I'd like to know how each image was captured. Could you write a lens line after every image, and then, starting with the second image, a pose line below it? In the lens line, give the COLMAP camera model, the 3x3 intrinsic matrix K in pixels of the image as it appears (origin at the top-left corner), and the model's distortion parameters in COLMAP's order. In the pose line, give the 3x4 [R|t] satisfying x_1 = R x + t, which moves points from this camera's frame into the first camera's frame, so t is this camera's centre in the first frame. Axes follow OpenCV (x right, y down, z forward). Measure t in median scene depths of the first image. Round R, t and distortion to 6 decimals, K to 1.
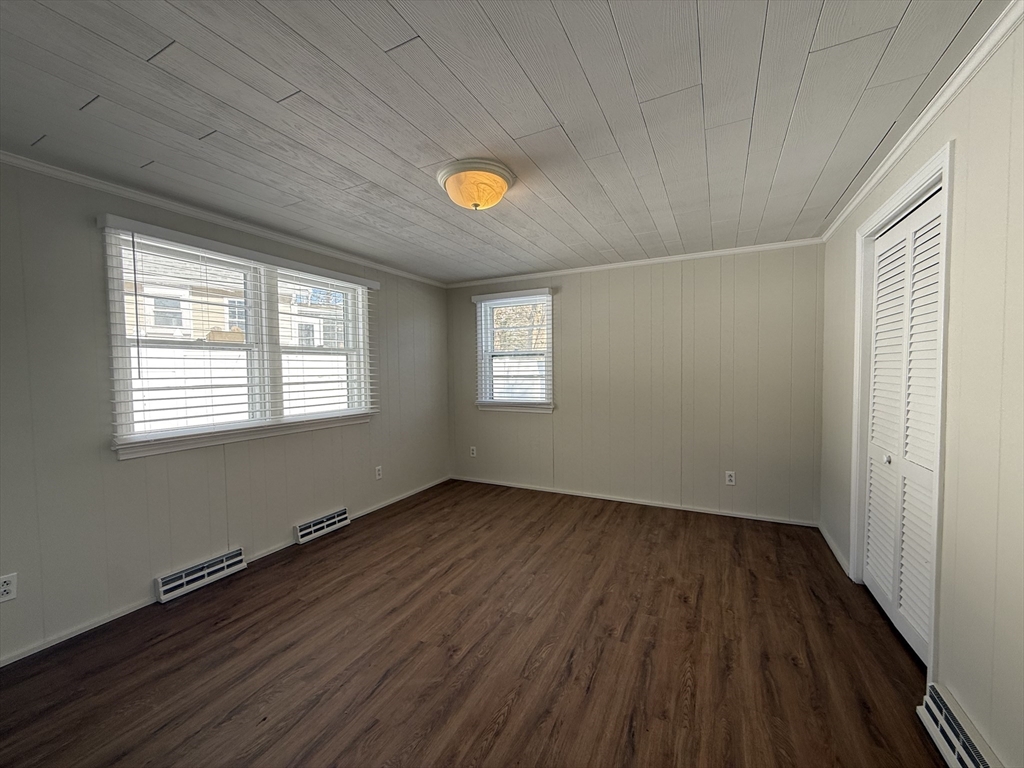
lens RADIAL K [[407.3, 0, 512.1], [0, 407.3, 387.8], [0, 0, 1]] dist [-0.001645, 0.000494]
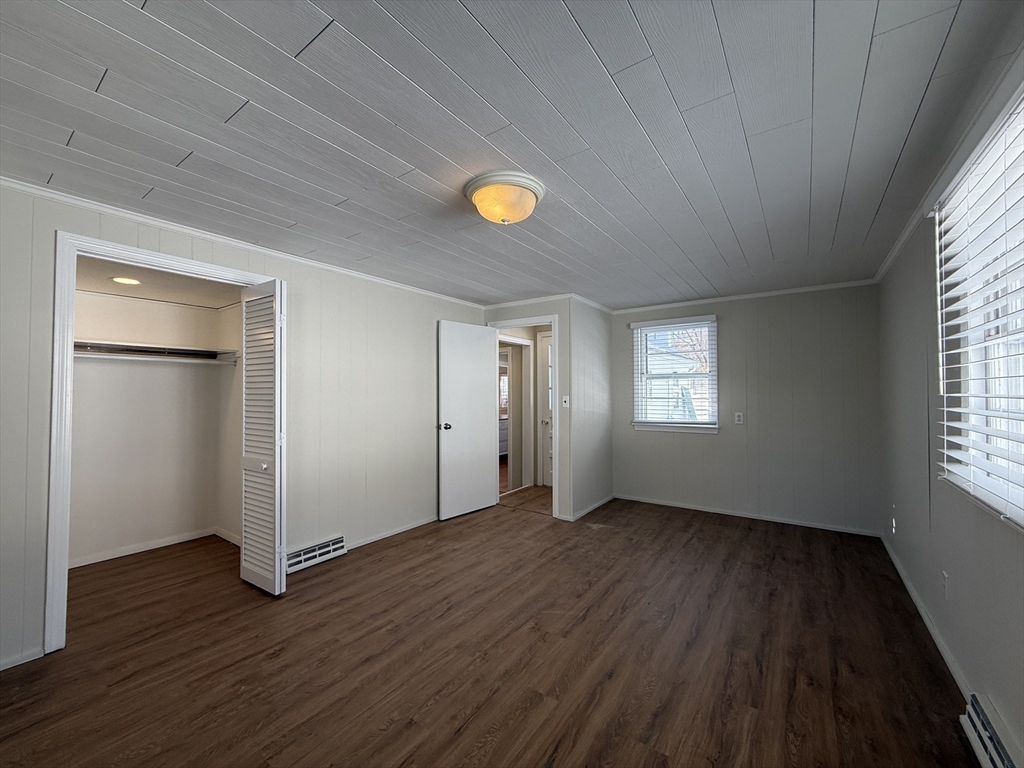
lens RADIAL K [[407.3, 0, 512.2], [0, 407.3, 381.5], [0, 0, 1]] dist [-0.001645, 0.000494]
pose [[-0.988390, 0.015746, 0.151118, -0.239248], [0.018936, 0.999627, 0.019691, -0.080008], [-0.150751, 0.022324, -0.988320, 1.920556]]
